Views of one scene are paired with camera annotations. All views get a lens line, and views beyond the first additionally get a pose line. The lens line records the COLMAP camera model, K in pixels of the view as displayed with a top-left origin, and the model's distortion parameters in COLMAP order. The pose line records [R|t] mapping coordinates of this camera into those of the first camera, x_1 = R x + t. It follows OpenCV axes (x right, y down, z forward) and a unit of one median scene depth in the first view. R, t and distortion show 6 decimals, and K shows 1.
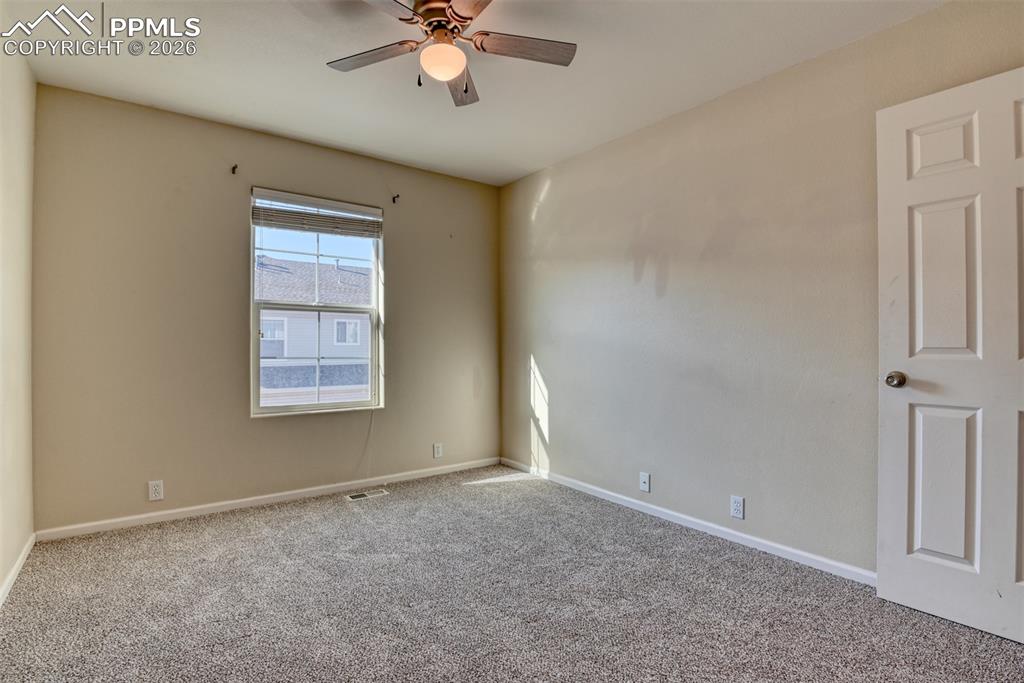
lens RADIAL K [[506.1, 0, 515.6], [0, 506.1, 343.3], [0, 0, 1]] dist [-0.017588, -0.007037]
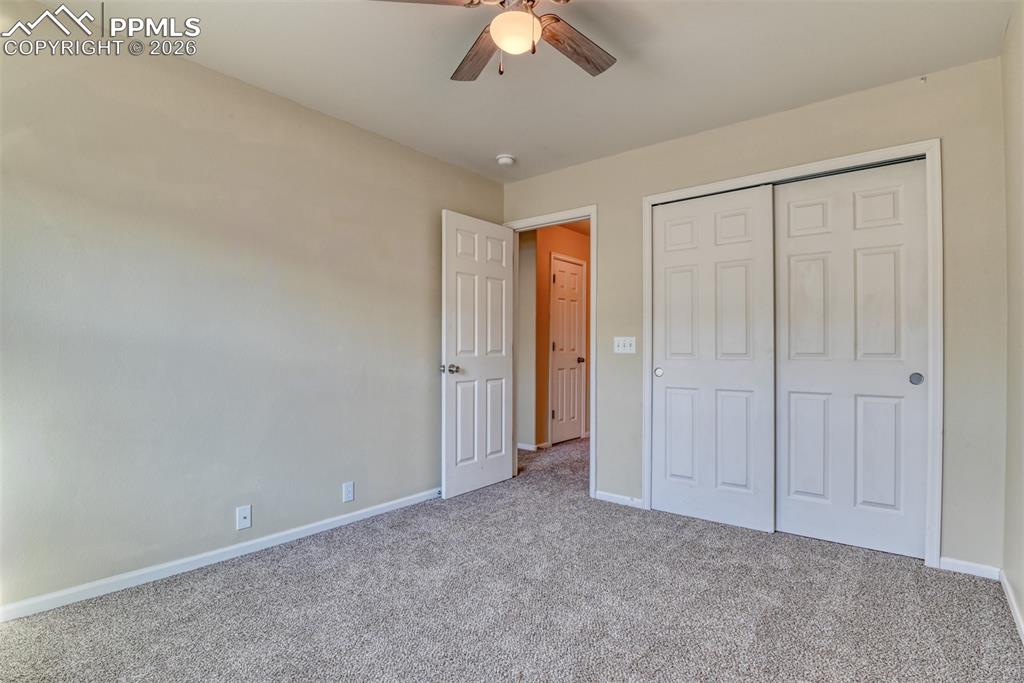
lens RADIAL K [[506.1, 0, 503.4], [0, 506.1, 344.9], [0, 0, 1]] dist [-0.017588, -0.007037]
pose [[-0.236818, 0.002178, 0.971552, -0.964160], [-0.008462, 0.999955, -0.004305, -0.004929], [-0.971517, -0.009241, -0.236789, 1.206861]]
